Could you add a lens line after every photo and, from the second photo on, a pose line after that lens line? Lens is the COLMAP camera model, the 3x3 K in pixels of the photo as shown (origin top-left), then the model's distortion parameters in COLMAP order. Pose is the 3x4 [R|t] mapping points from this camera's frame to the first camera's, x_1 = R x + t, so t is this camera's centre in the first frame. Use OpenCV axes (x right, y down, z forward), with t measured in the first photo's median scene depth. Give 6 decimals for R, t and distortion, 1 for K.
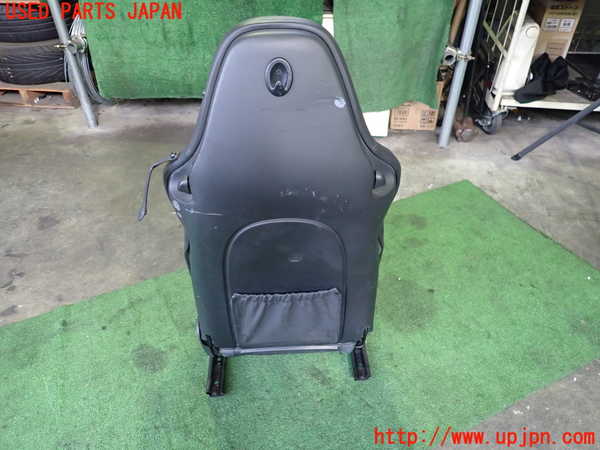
lens RADIAL K [[450.4, 0, 300.0], [0, 450.4, 225.0], [0, 0, 1]] dist [0.006559, 0.002177]
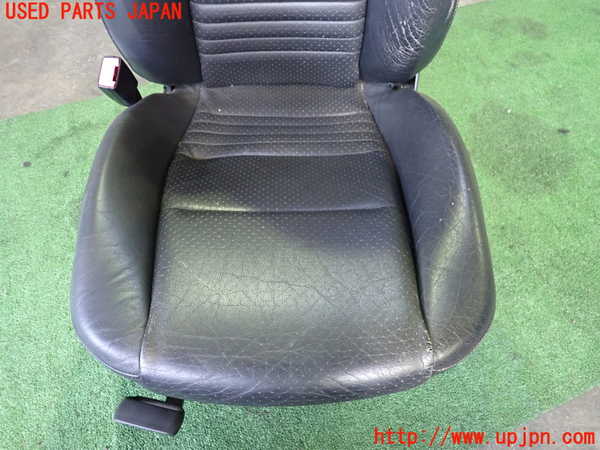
lens RADIAL K [[450.4, 0, 300.0], [0, 450.4, 225.0], [0, 0, 1]] dist [0.006559, 0.002177]
pose [[0.998706, 0.047626, -0.017810, -0.033921], [-0.041018, 0.961603, 0.271363, 0.085017], [0.030051, -0.270282, 0.962312, 0.268692]]
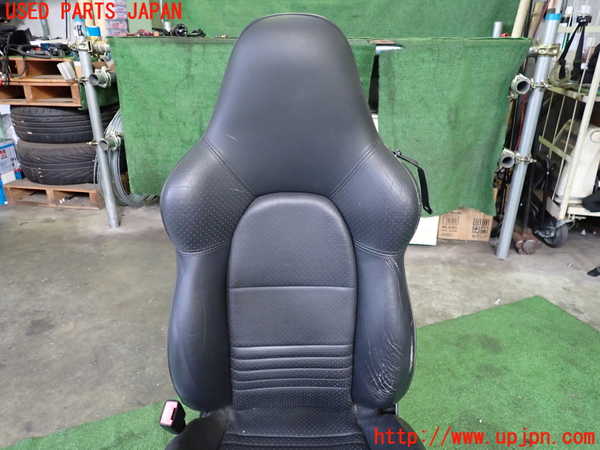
lens RADIAL K [[449.1, 0, 300.0], [0, 449.1, 225.0], [0, 0, 1]] dist [0.011418, -0.003516]
pose [[0.998351, 0.028711, -0.049711, -0.035106], [-0.041076, 0.962203, -0.269216, 0.015551], [0.040103, 0.270814, 0.961796, 0.142698]]
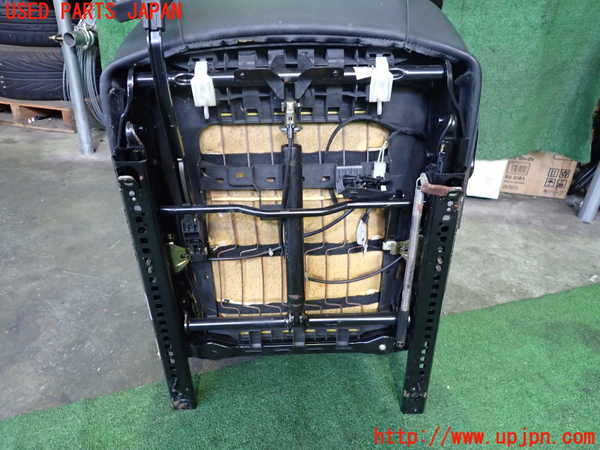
lens RADIAL K [[449.1, 0, 300.0], [0, 449.1, 225.0], [0, 0, 1]] dist [0.011418, -0.003516]
pose [[0.993011, 0.096173, -0.068415, -0.057783], [-0.107189, 0.977493, -0.181707, -0.004988], [0.049400, 0.187770, 0.980970, 0.369952]]
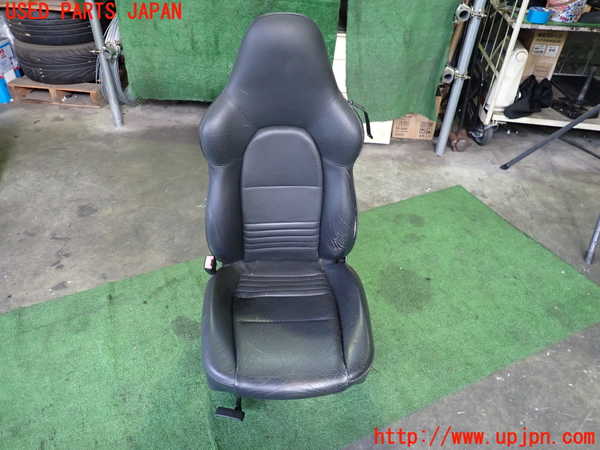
lens RADIAL K [[449.1, 0, 300.0], [0, 449.1, 225.0], [0, 0, 1]] dist [0.011418, -0.003516]
pose [[0.999272, 0.031113, 0.022080, -0.048709], [-0.030932, 0.999485, -0.008525, 0.019748], [-0.022334, 0.007835, 0.999720, -0.105468]]
